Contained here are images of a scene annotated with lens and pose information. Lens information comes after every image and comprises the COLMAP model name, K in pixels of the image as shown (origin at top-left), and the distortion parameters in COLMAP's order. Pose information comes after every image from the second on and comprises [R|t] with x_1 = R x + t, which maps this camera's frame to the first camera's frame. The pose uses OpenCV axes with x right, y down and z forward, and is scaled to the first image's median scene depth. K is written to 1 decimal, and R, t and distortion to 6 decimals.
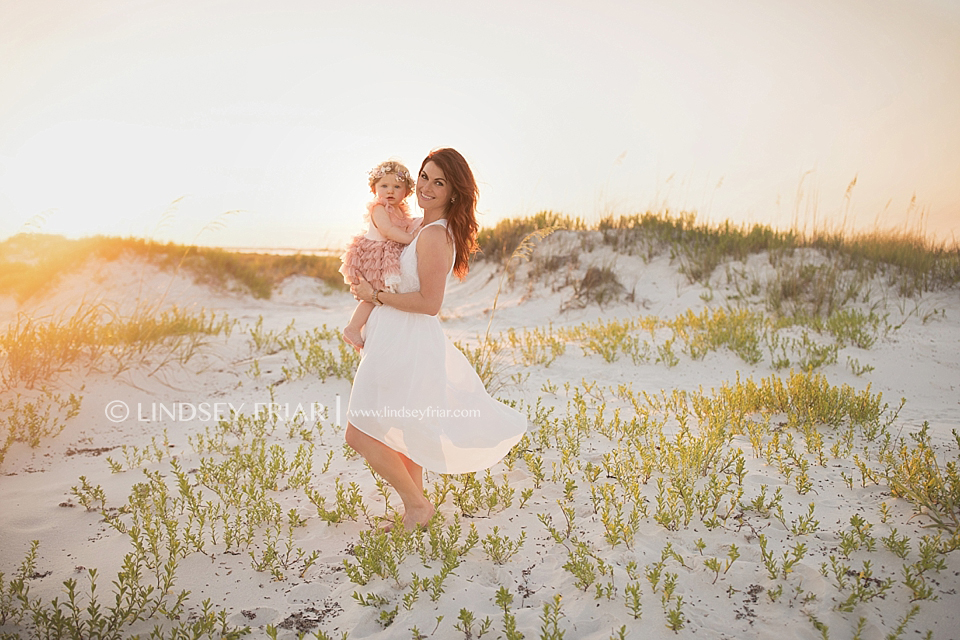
lens RADIAL K [[930.1, 0, 480.0], [0, 930.1, 320.0], [0, 0, 1]] dist [0.002130, -0.011913]
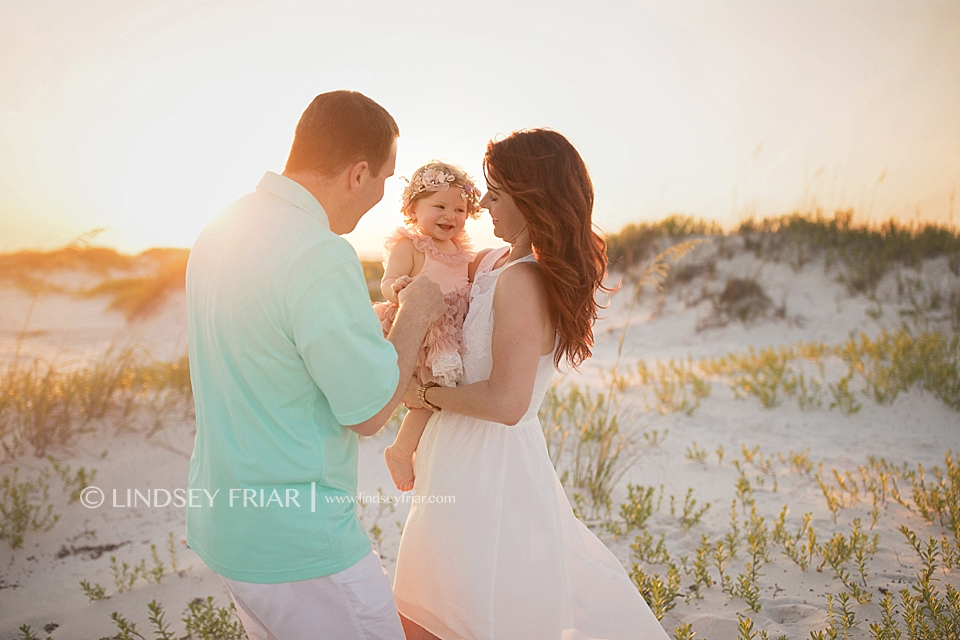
lens RADIAL K [[930.1, 0, 480.0], [0, 930.1, 320.0], [0, 0, 1]] dist [0.002130, -0.011913]
pose [[0.991183, -0.009547, -0.132159, 0.001498], [0.009107, 0.999951, -0.003934, -0.033298], [0.132190, 0.002696, 0.991221, 0.222005]]
